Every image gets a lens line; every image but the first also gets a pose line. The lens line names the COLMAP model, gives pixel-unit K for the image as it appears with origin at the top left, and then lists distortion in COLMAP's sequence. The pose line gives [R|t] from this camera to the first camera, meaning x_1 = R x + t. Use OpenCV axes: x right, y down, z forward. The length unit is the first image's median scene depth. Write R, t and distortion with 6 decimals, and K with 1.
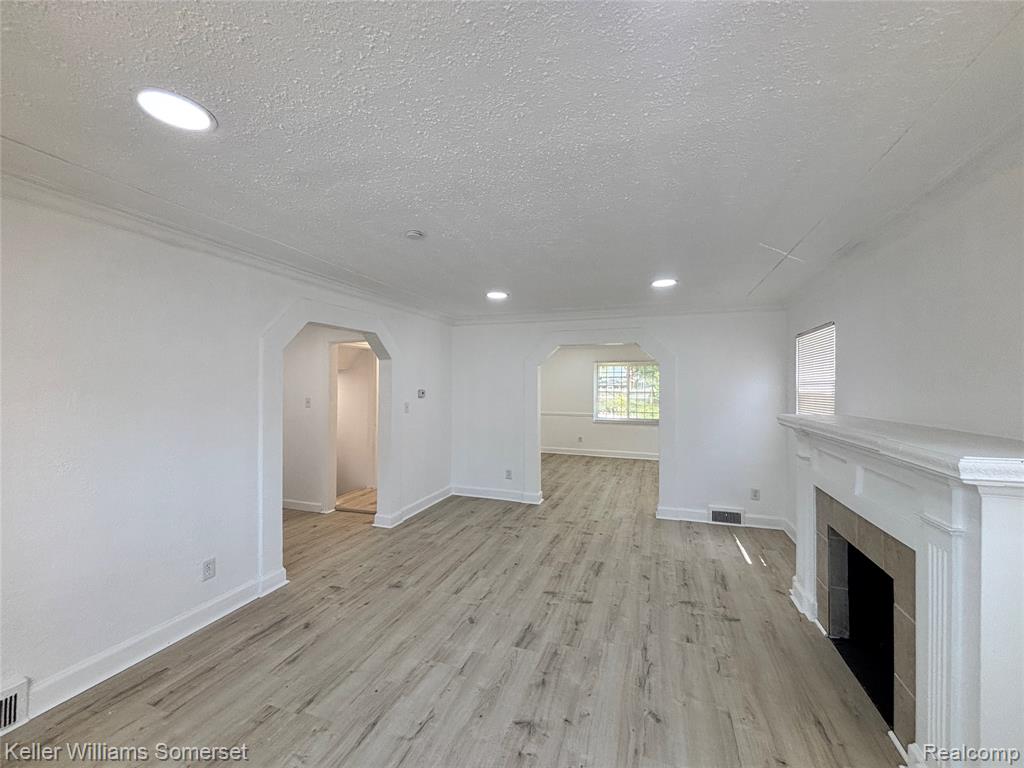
lens RADIAL K [[415.3, 0, 511.3], [0, 415.3, 382.8], [0, 0, 1]] dist [-0.000394, 0.004792]
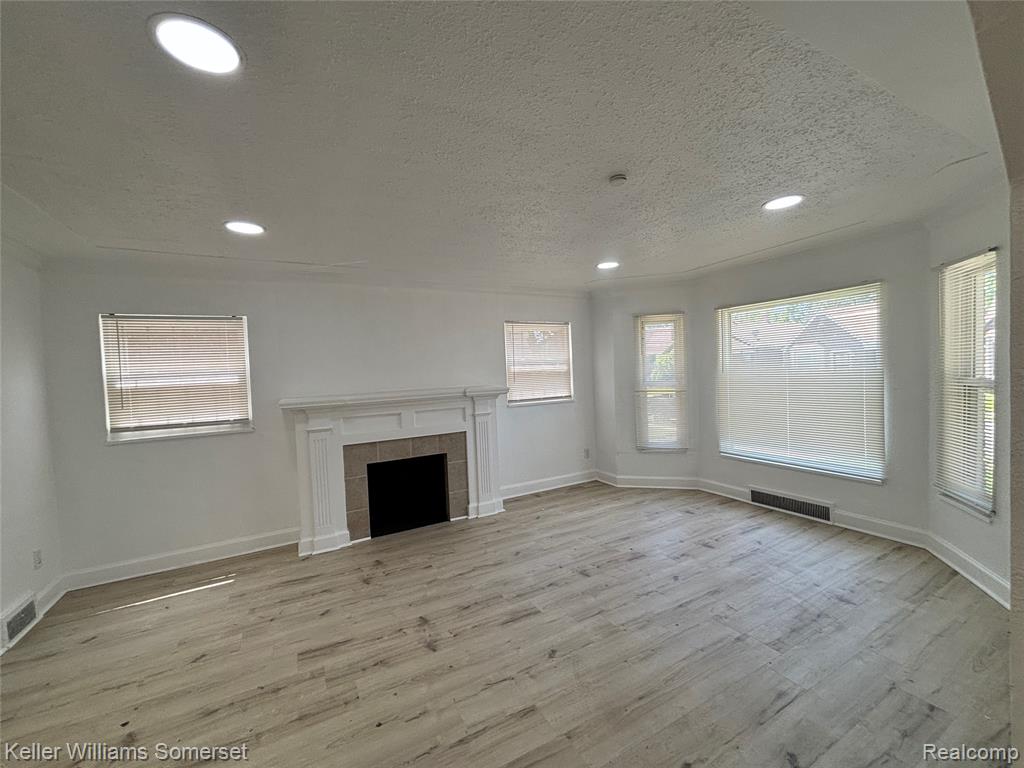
lens RADIAL K [[416.4, 0, 512.0], [0, 416.4, 384.0], [0, 0, 1]] dist [-0.000531, 0.000177]
pose [[-0.741974, 0.003657, 0.670418, -0.474472], [0.035074, 0.998827, 0.033369, 0.017930], [-0.669510, 0.048273, -0.741233, 1.329090]]
